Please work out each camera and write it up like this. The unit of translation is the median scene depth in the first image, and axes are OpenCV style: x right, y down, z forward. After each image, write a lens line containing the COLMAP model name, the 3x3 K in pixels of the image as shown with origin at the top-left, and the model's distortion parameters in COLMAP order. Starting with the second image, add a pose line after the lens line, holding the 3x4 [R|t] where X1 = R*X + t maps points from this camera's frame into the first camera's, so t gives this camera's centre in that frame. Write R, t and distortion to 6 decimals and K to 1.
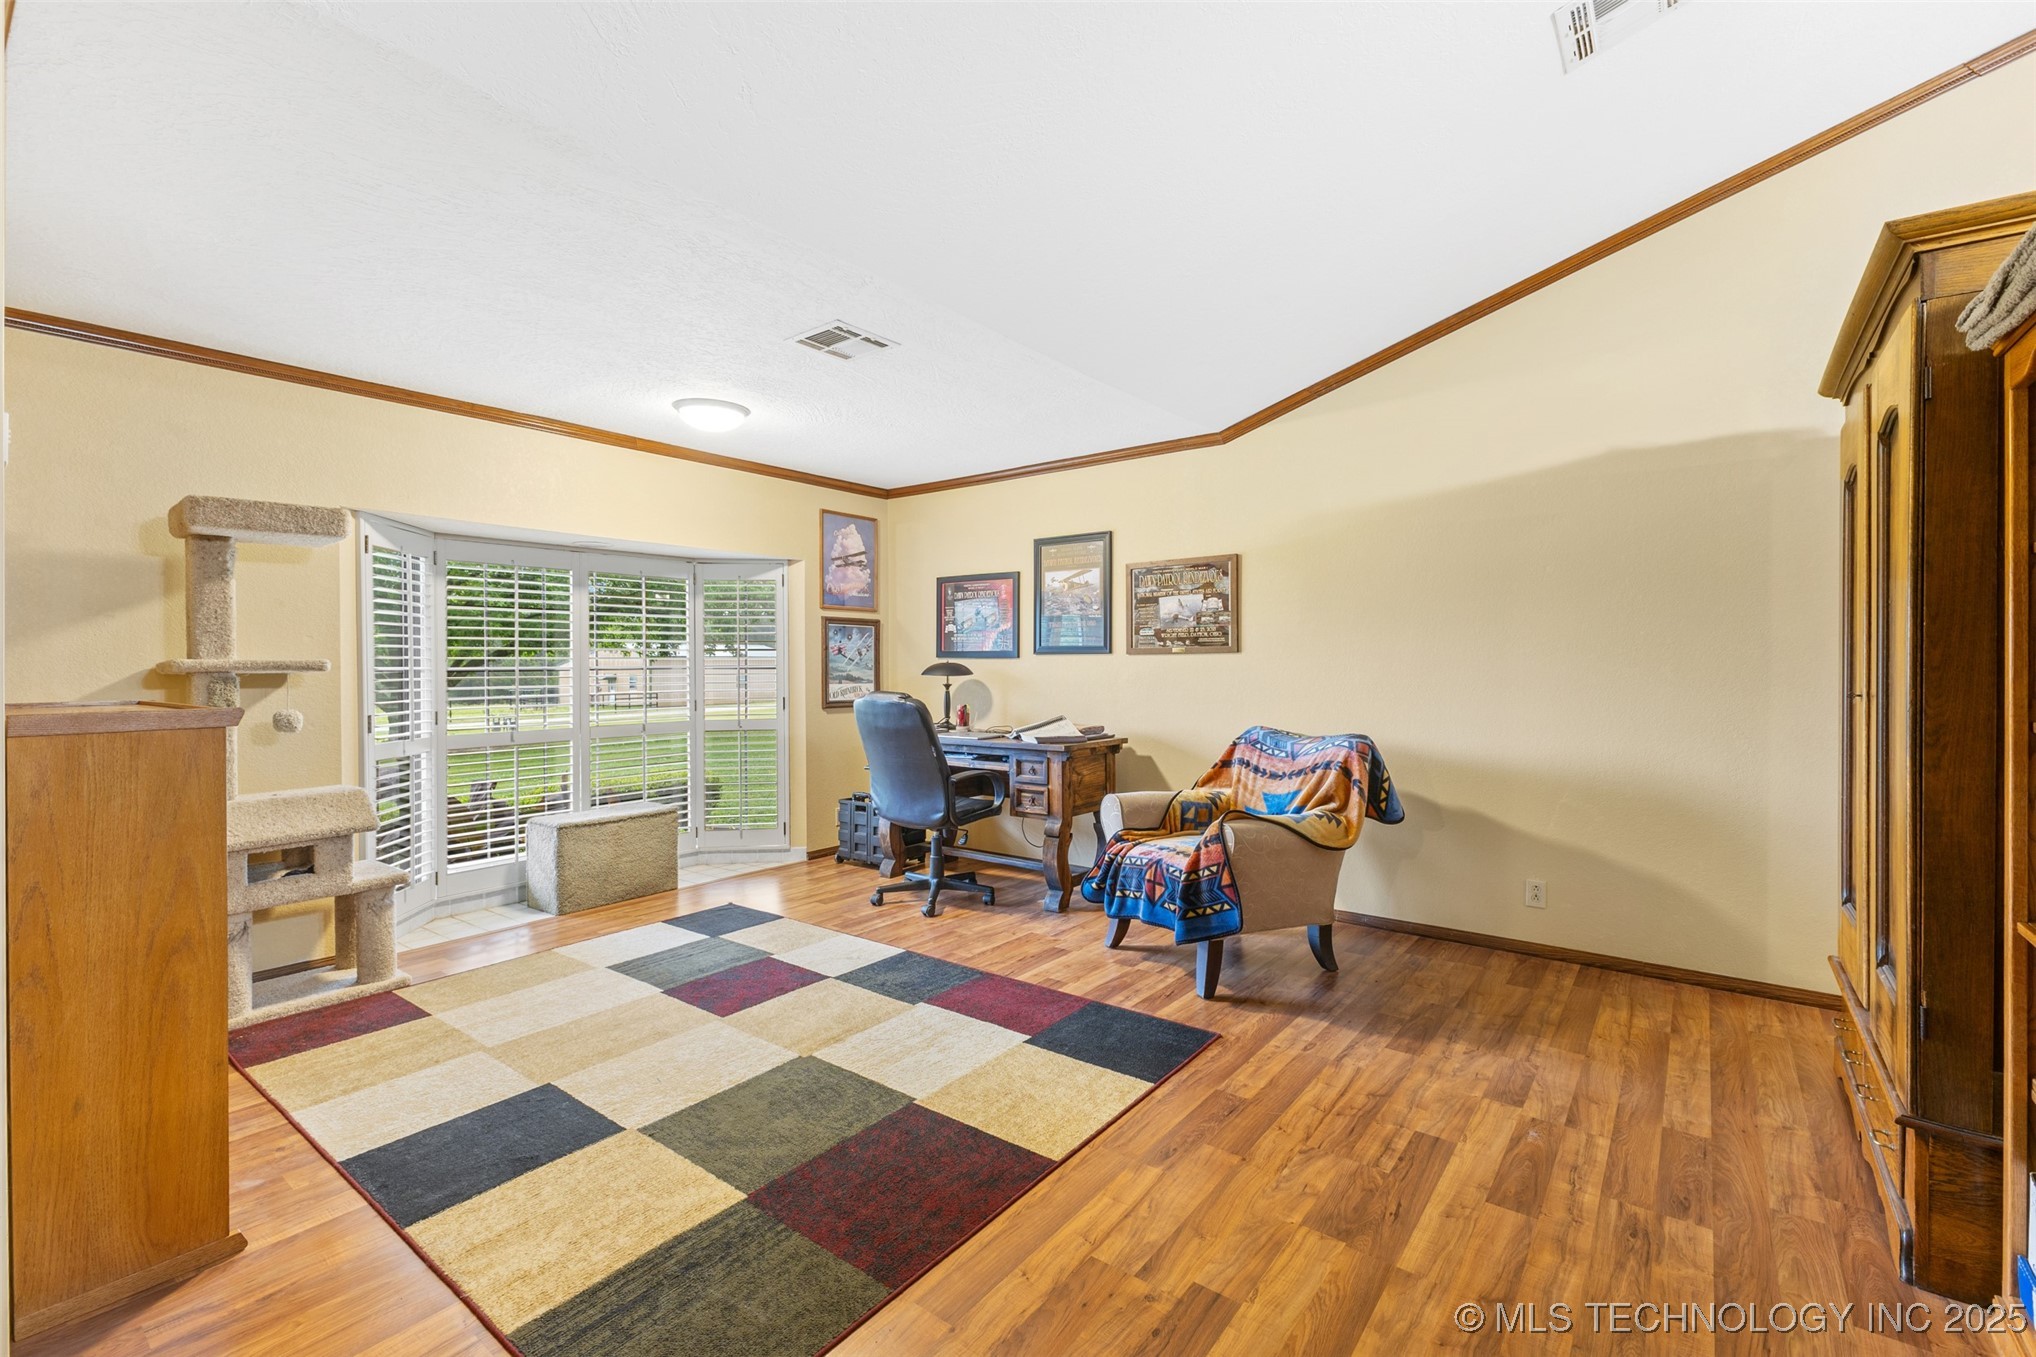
lens RADIAL K [[874.2, 0, 1021.2], [0, 874.2, 674.2], [0, 0, 1]] dist [0.007428, -0.000829]
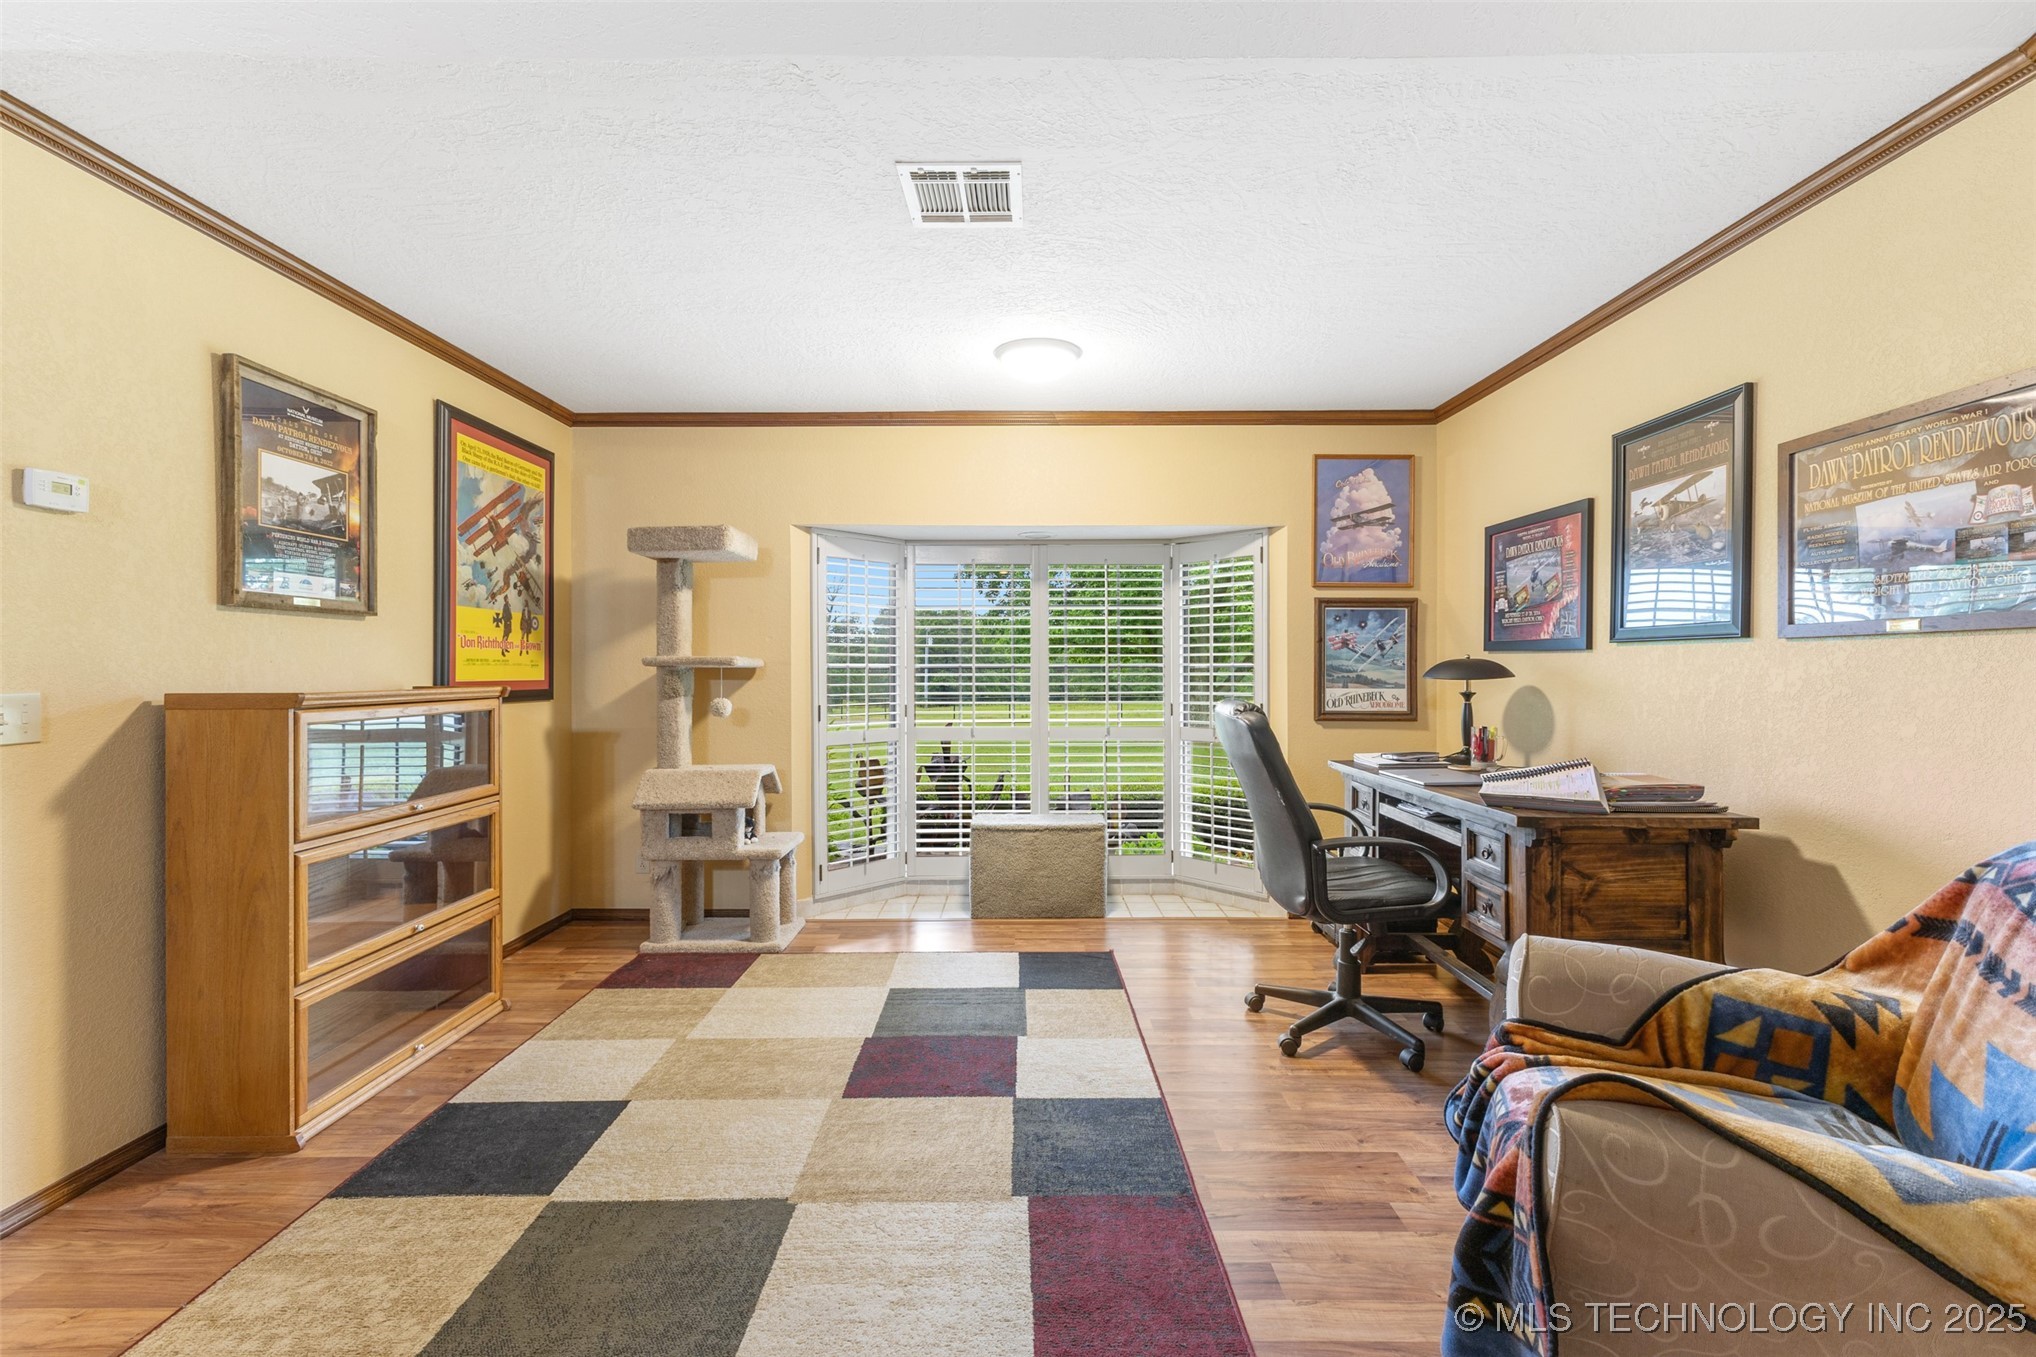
lens RADIAL K [[874.2, 0, 1021.2], [0, 874.2, 674.2], [0, 0, 1]] dist [0.007428, -0.000829]
pose [[0.615810, 0.010362, -0.787827, 0.288312], [-0.011516, 0.999925, 0.004150, -0.001178], [0.787811, 0.006517, 0.615883, 0.469438]]
